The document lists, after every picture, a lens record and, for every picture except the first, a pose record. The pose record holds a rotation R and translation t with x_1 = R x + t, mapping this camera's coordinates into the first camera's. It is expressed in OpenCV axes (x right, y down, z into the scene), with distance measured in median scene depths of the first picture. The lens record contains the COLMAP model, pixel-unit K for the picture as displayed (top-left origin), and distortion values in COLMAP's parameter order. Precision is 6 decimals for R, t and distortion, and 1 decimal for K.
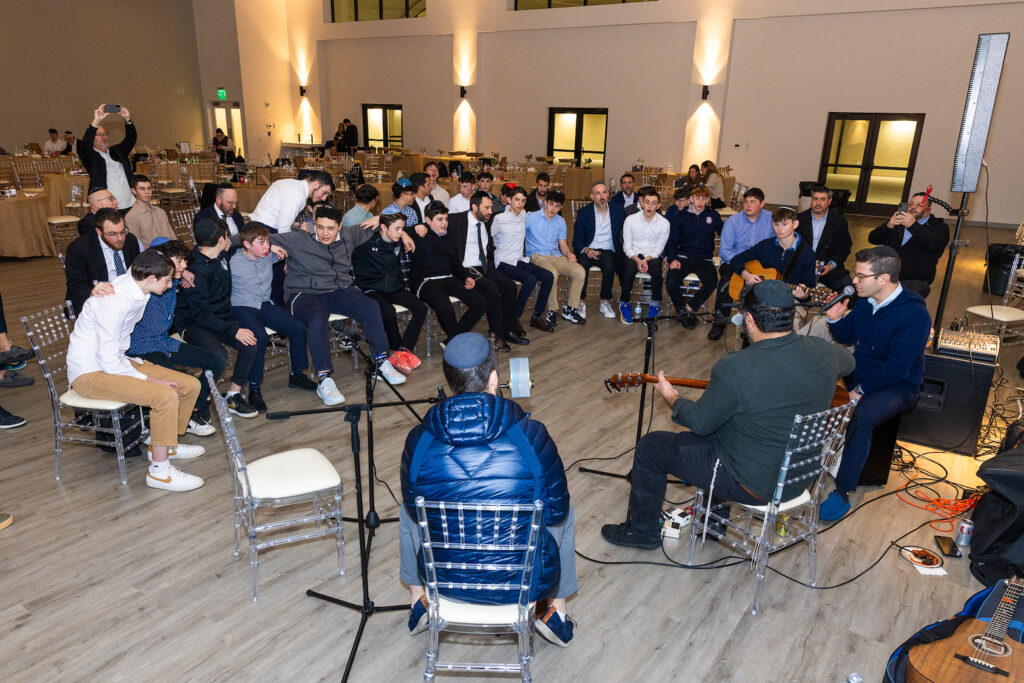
lens RADIAL K [[704.5, 0, 512.0], [0, 704.5, 341.5], [0, 0, 1]] dist [0.021152, -0.001788]
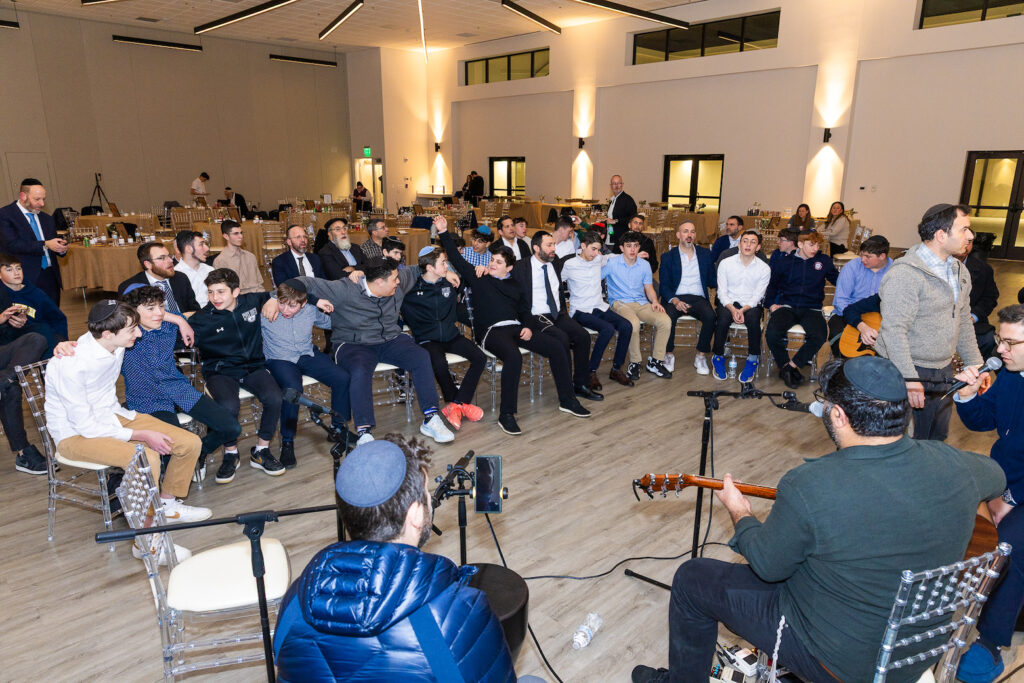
lens RADIAL K [[667.0, 0, 511.3], [0, 667.0, 329.3], [0, 0, 1]] dist [0.016867, -0.004554]
pose [[0.983374, 0.021896, -0.180266, 0.054778], [-0.034820, 0.997019, -0.068849, -0.021315], [0.178221, 0.073981, 0.981205, 0.113147]]
